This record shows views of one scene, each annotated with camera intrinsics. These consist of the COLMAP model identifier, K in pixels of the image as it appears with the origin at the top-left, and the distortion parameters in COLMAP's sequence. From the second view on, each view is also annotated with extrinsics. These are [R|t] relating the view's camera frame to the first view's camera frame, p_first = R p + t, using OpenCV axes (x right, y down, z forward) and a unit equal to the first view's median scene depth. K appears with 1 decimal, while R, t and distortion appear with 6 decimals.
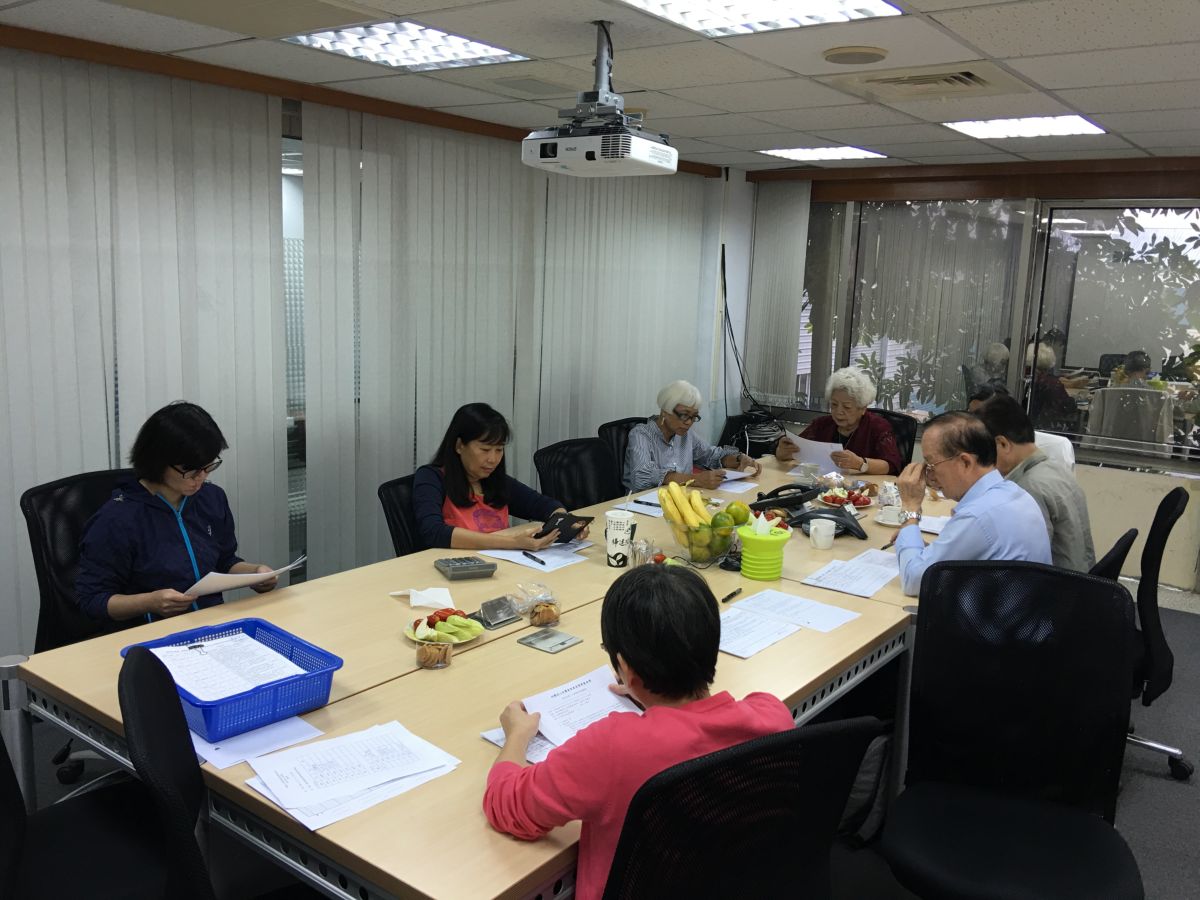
lens RADIAL K [[1005.5, 0, 602.4], [0, 1005.5, 430.1], [0, 0, 1]] dist [0.096319, -0.160506]
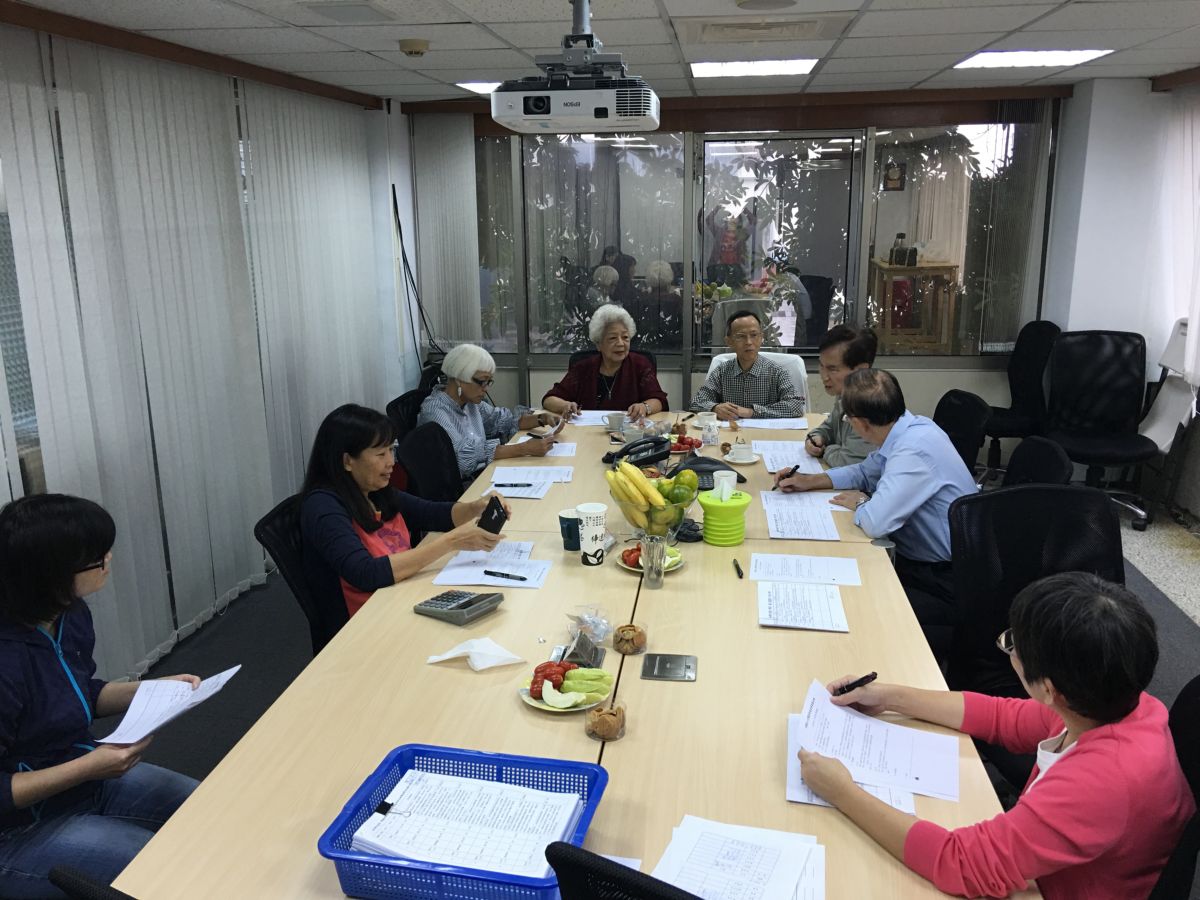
lens RADIAL K [[1005.5, 0, 602.4], [0, 1005.5, 430.1], [0, 0, 1]] dist [0.096319, -0.160506]
pose [[0.865474, -0.157831, 0.475441, -0.192105], [0.121069, 0.986838, 0.107208, -0.039951], [-0.486104, -0.035225, 0.873191, 0.097371]]
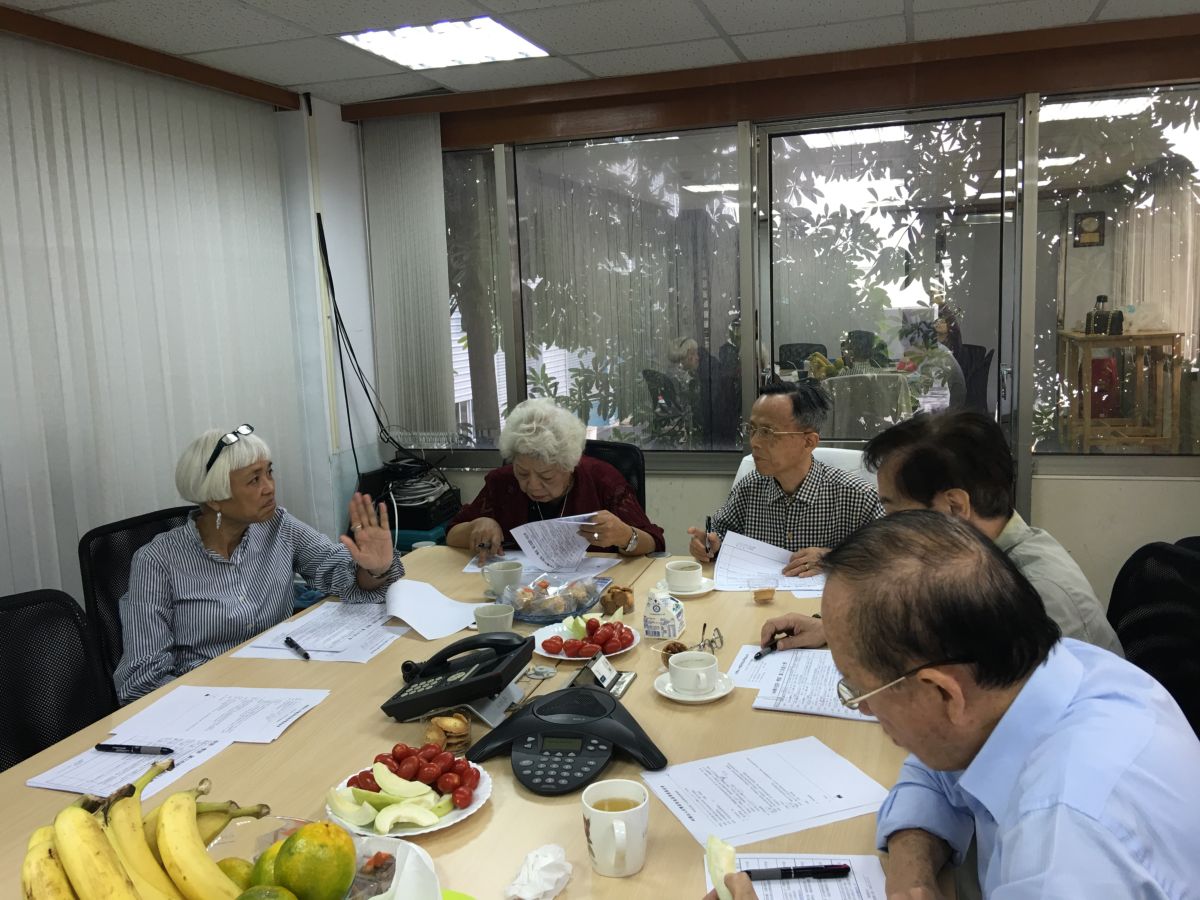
lens RADIAL K [[1005.5, 0, 602.4], [0, 1005.5, 430.1], [0, 0, 1]] dist [0.096319, -0.160506]
pose [[0.938737, -0.114889, 0.324919, 0.064158], [0.124681, 0.992152, -0.009402, -0.016557], [-0.321289, 0.049337, 0.945695, 0.334797]]
